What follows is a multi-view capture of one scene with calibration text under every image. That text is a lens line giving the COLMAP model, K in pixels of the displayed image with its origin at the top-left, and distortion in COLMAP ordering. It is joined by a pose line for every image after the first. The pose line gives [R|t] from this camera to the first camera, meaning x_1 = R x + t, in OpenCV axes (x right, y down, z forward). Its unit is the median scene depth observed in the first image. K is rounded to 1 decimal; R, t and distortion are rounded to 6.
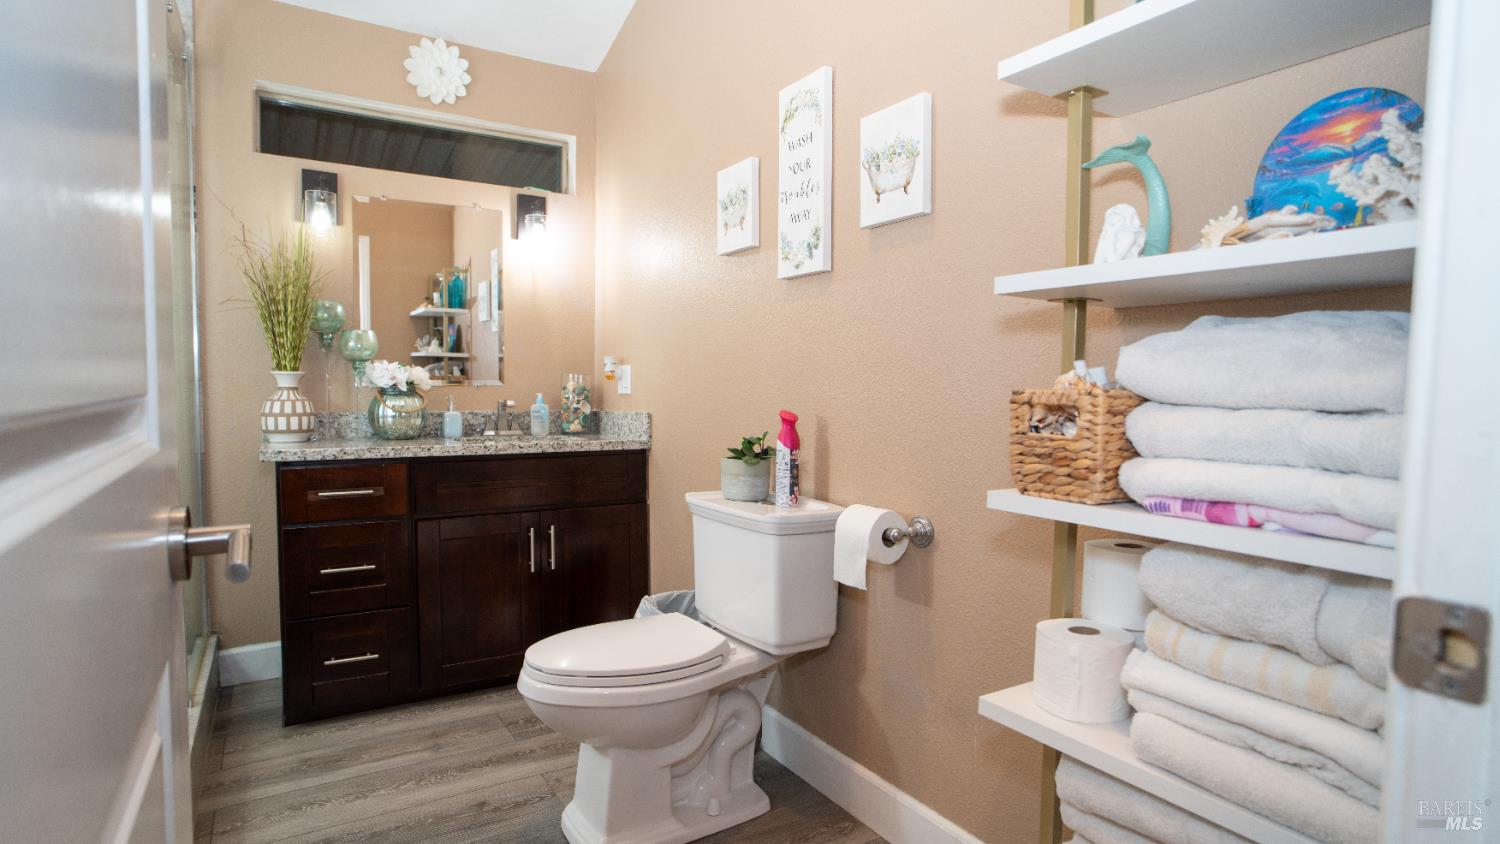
lens RADIAL K [[774.8, 0, 750.3], [0, 774.8, 425.3], [0, 0, 1]] dist [-0.042173, 0.014368]
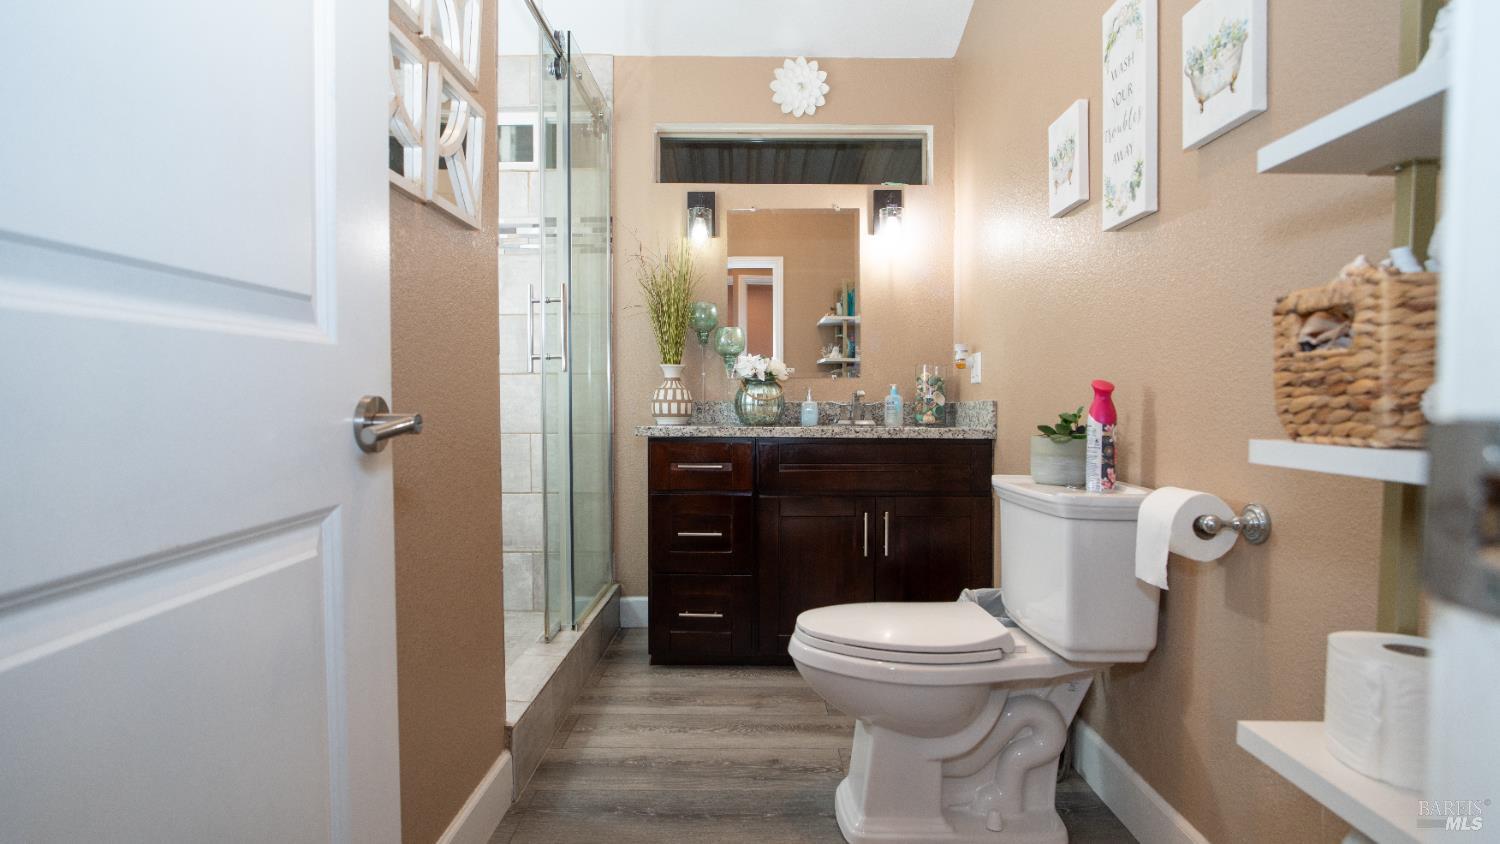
lens RADIAL K [[774.8, 0, 746.3], [0, 774.8, 422.8], [0, 0, 1]] dist [-0.042173, 0.014368]
pose [[0.849111, 0.007998, -0.528154, 0.153935], [-0.021439, 0.999583, -0.019330, 0.050492], [0.527780, 0.027736, 0.848928, 0.069852]]
